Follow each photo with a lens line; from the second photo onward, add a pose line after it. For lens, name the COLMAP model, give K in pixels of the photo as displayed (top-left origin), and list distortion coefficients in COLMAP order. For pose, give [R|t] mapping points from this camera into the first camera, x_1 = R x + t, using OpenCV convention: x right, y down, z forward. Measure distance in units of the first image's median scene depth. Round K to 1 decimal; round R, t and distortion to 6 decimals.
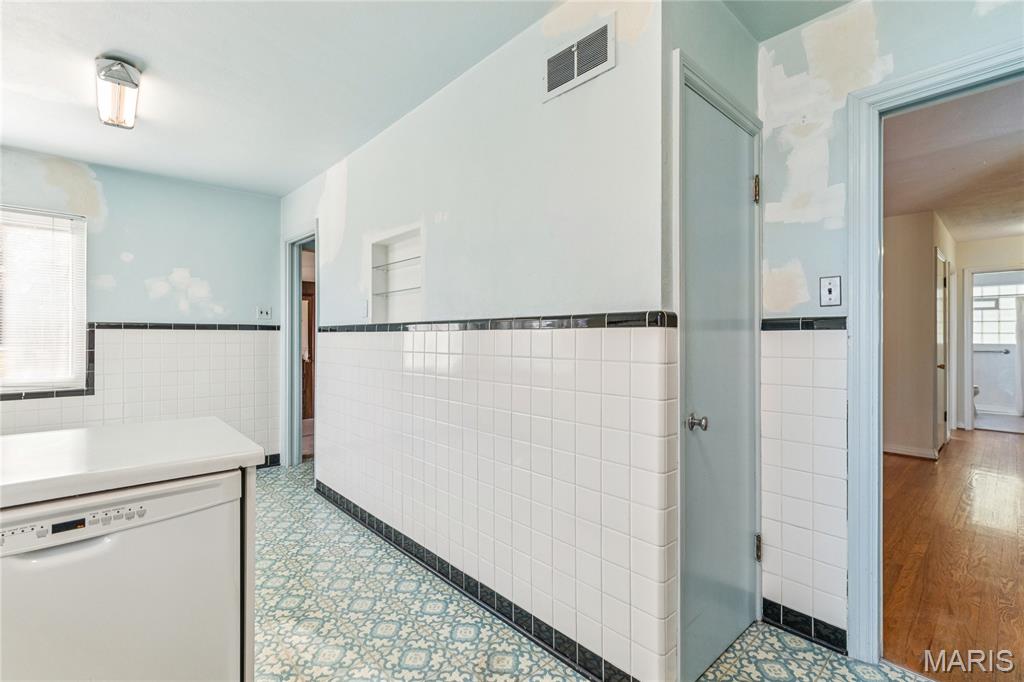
lens RADIAL K [[460.4, 0, 515.3], [0, 460.4, 333.8], [0, 0, 1]] dist [0.005594, 0.000308]
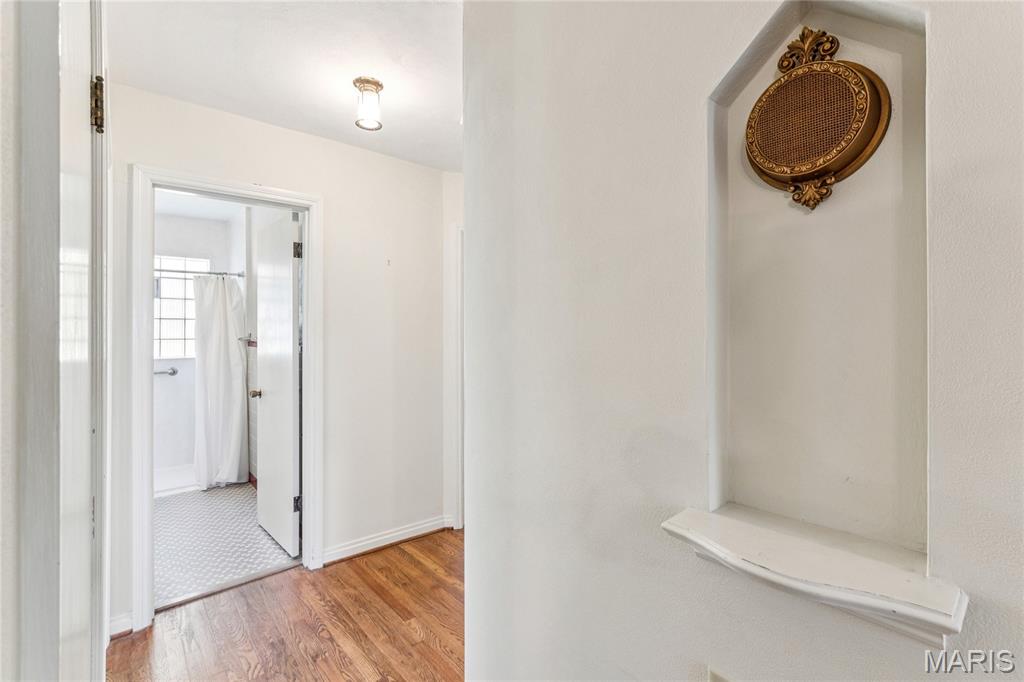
lens RADIAL K [[460.4, 0, 509.8], [0, 460.4, 339.3], [0, 0, 1]] dist [0.005594, 0.000308]
pose [[0.056649, 0.016972, 0.998250, 0.550516], [0.009014, 0.999806, -0.017510, 0.012102], [-0.998353, 0.009990, 0.056485, 0.605278]]
